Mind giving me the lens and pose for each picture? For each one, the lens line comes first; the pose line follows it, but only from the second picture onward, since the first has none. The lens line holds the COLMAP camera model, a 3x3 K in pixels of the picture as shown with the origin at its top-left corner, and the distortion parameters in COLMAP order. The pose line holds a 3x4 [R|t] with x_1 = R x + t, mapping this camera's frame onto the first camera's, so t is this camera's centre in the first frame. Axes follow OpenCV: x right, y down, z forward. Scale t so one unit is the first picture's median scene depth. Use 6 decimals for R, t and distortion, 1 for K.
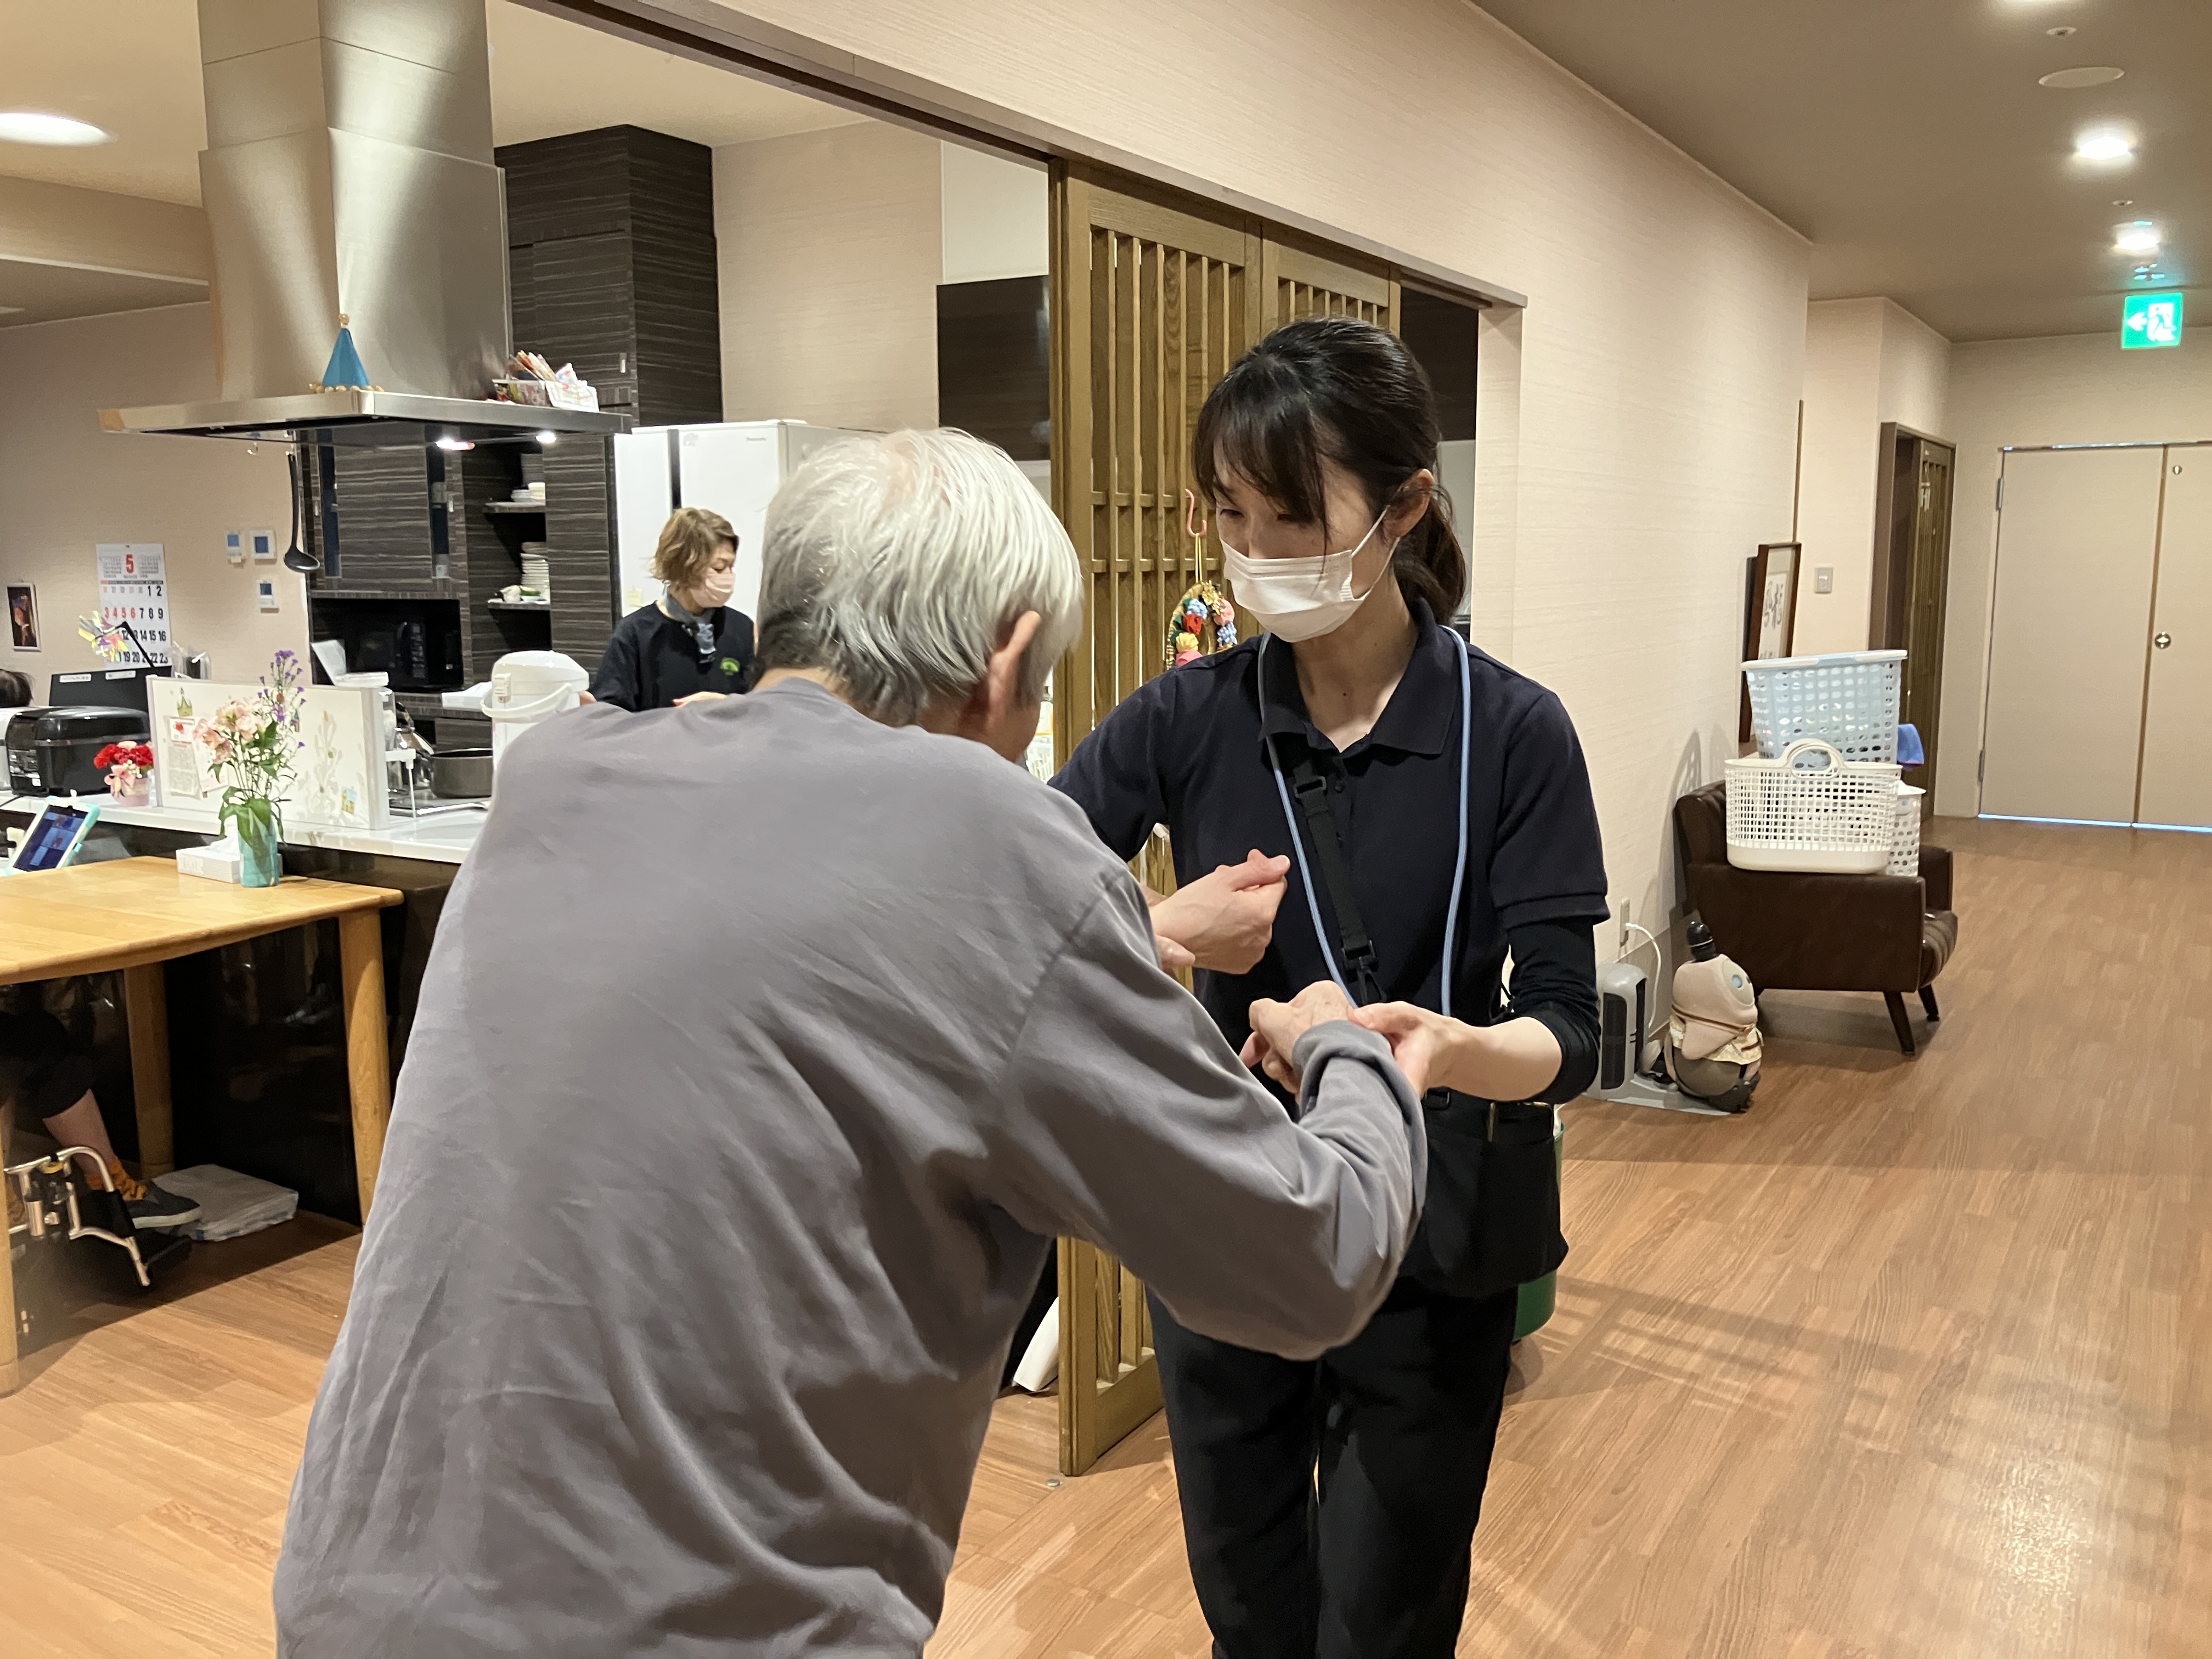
lens RADIAL K [[1823.5, 0, 1108.2], [0, 1823.5, 827.5], [0, 0, 1]] dist [0.015021, 0.002932]
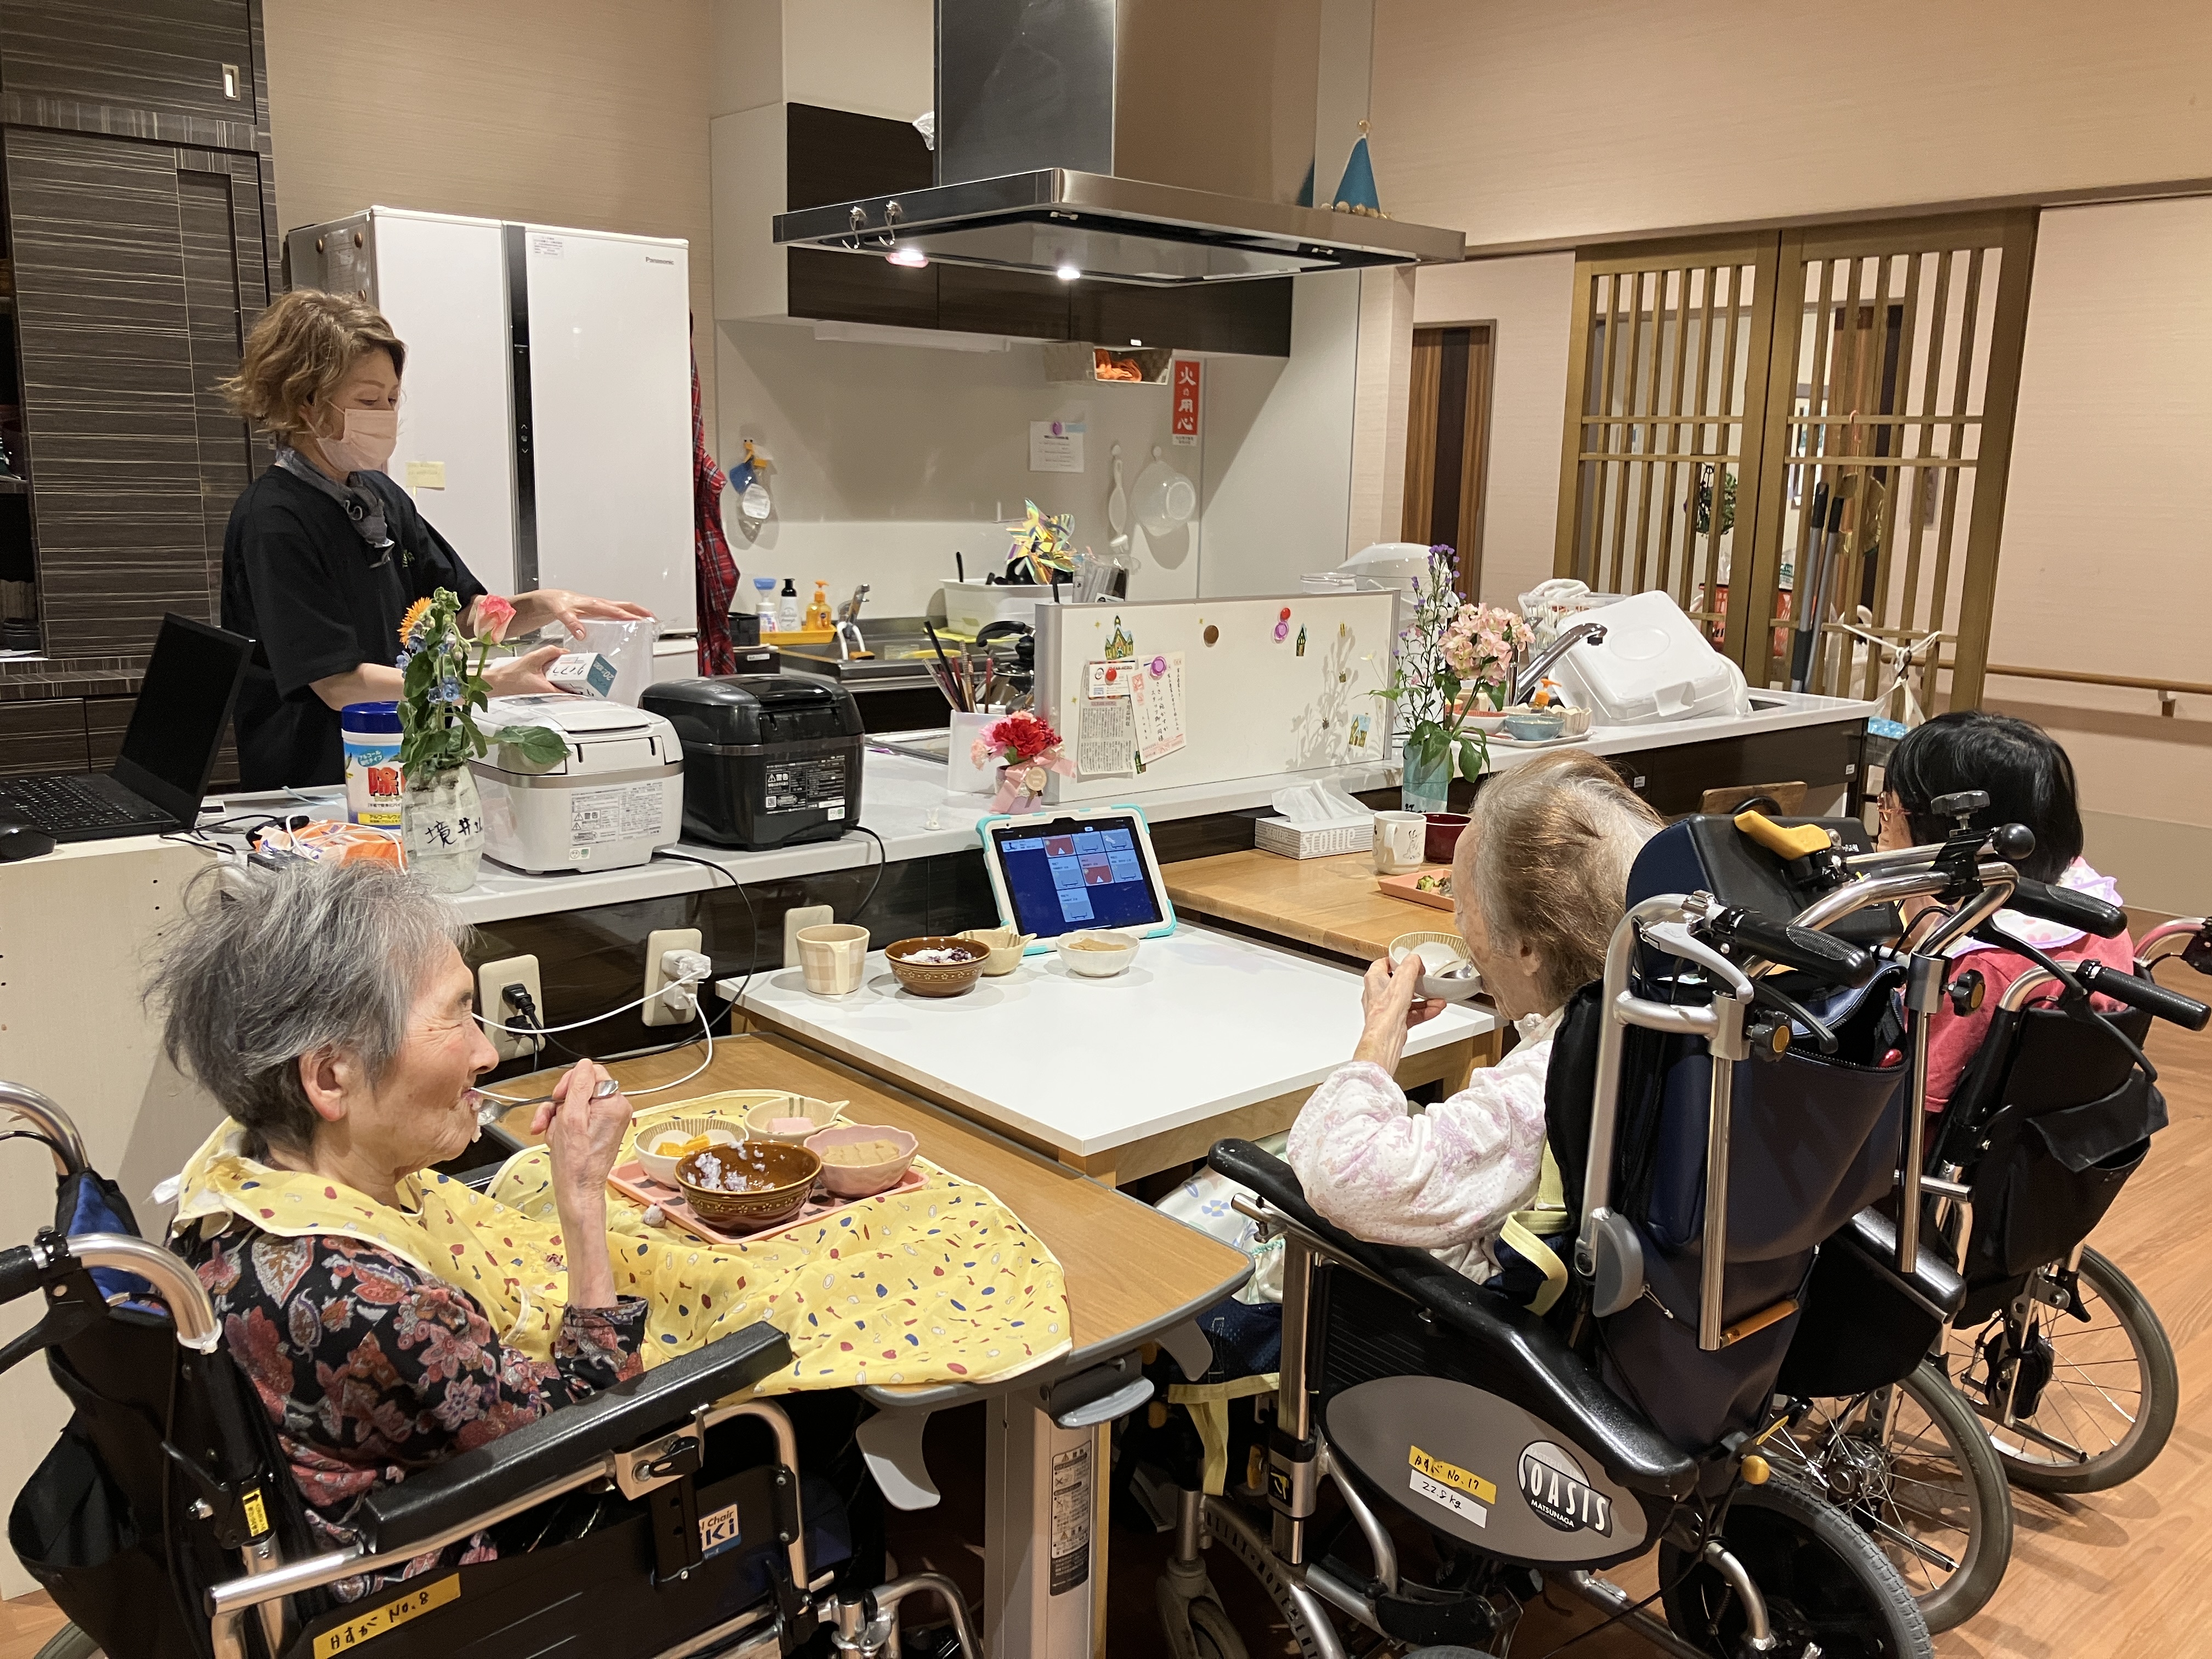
lens RADIAL K [[1823.5, 0, 1107.5], [0, 1823.5, 829.6], [0, 0, 1]] dist [0.015021, 0.002932]
pose [[0.304650, -0.176710, 0.935928, -1.148570], [0.112250, 0.982452, 0.148956, -0.099314], [-0.945827, 0.059678, 0.319140, 0.793103]]
